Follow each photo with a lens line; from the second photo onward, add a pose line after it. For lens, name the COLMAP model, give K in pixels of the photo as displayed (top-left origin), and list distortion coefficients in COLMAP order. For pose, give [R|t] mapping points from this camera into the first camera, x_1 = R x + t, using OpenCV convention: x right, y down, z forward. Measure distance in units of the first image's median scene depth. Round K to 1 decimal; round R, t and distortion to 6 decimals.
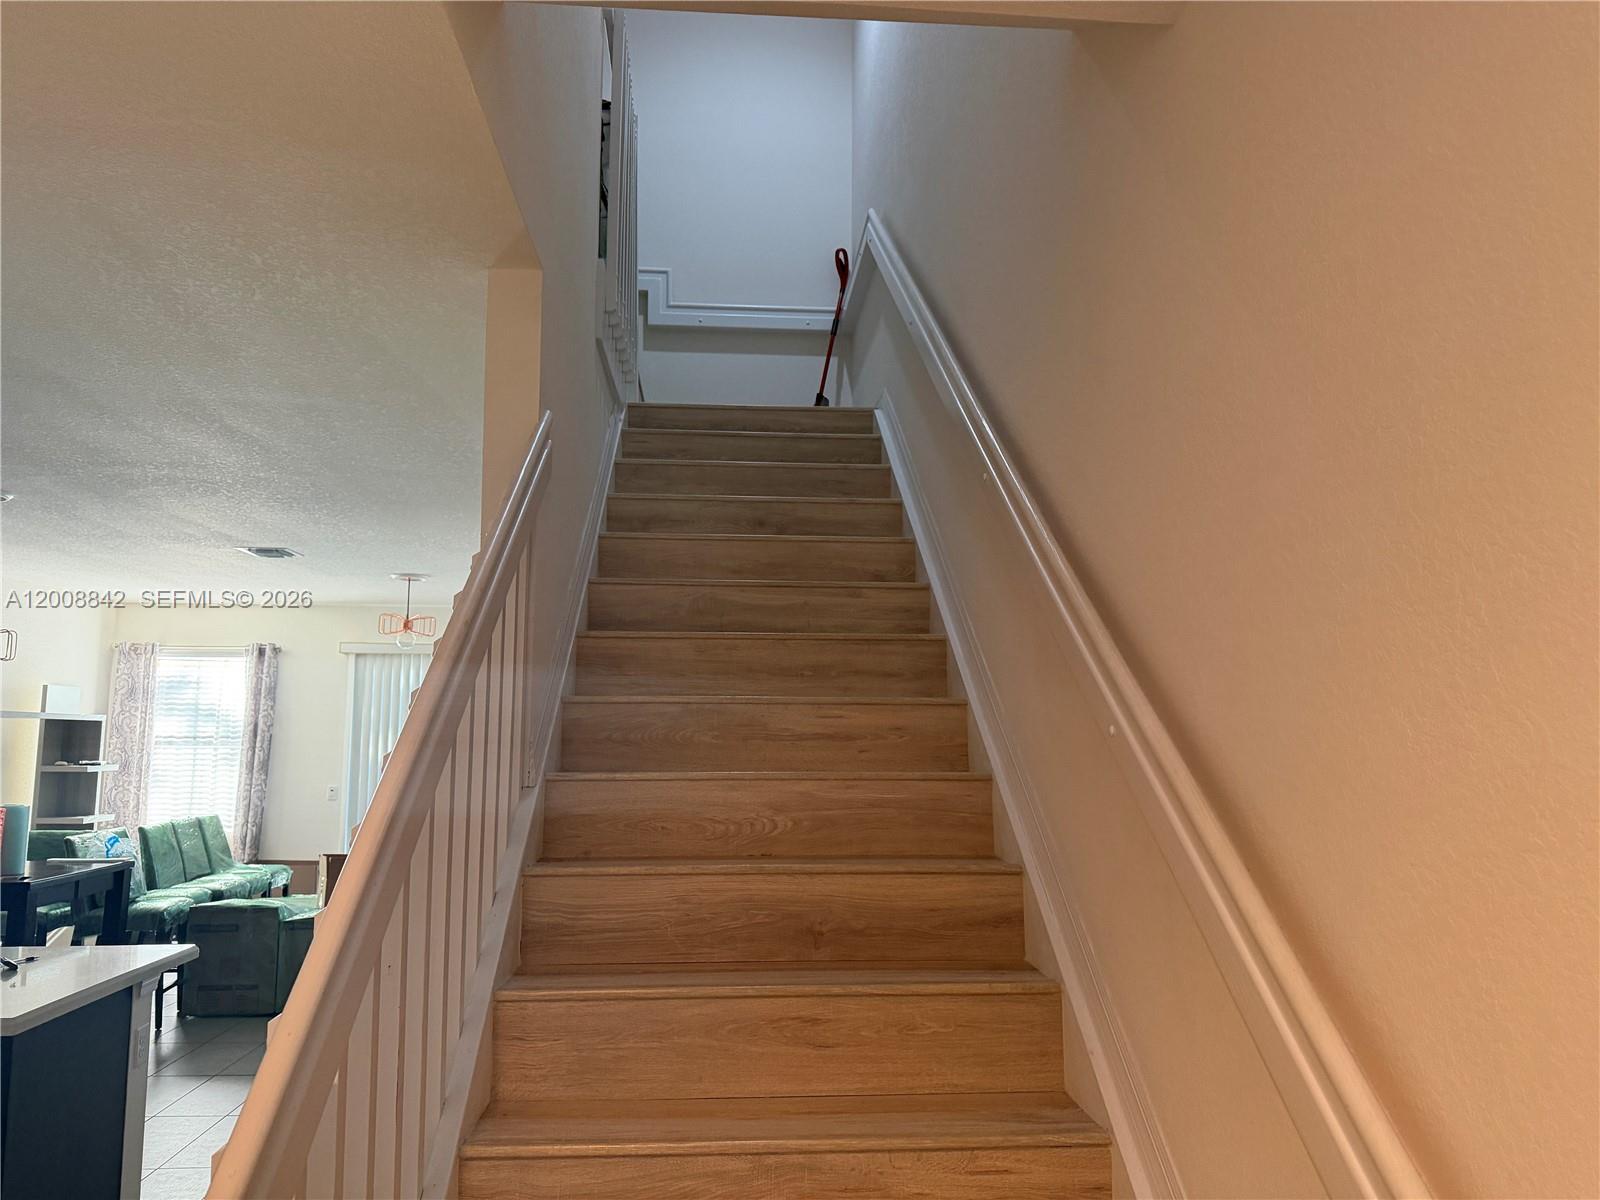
lens RADIAL K [[1115.9, 0, 800.0], [0, 1115.9, 600.0], [0, 0, 1]] dist [0.163491, -0.350398]
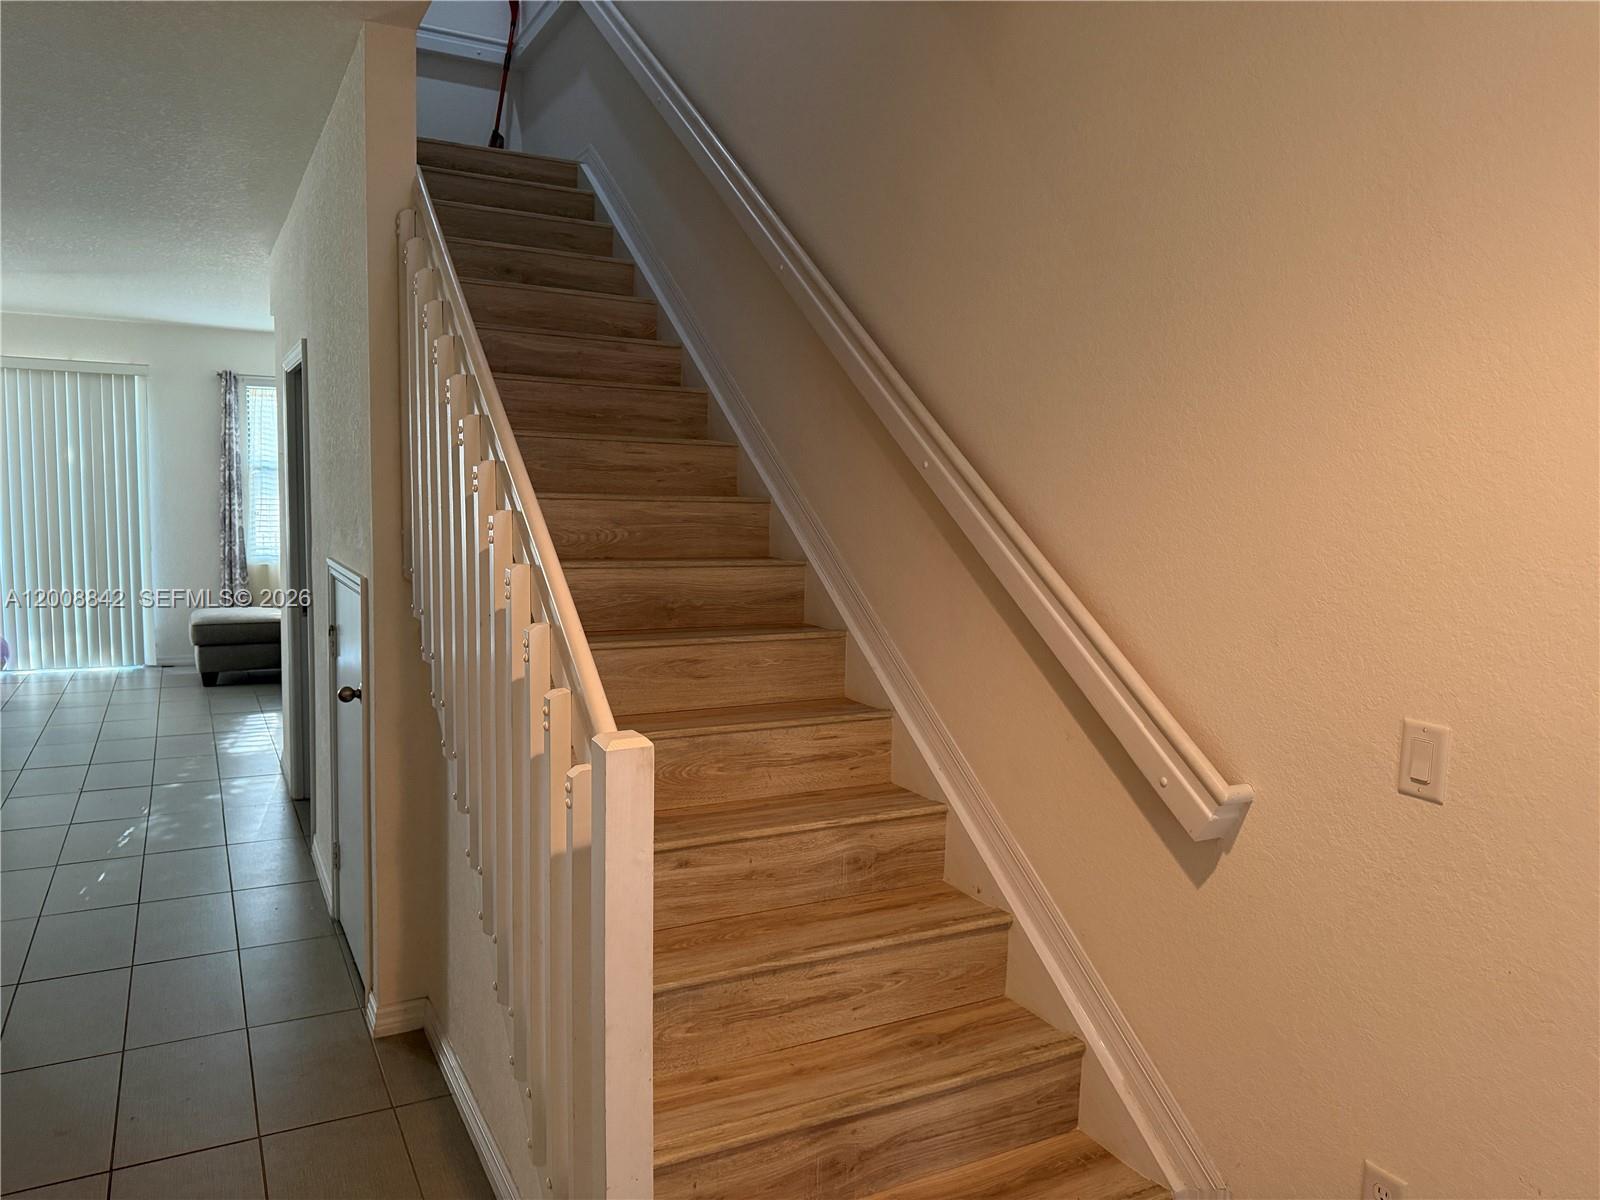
lens RADIAL K [[1115.9, 0, 800.0], [0, 1115.9, 600.0], [0, 0, 1]] dist [0.163491, -0.350398]
pose [[0.910832, -0.022419, 0.412167, -0.328660], [-0.070058, 0.975641, 0.207885, -0.007888], [-0.406788, -0.218224, 0.887075, -0.219885]]
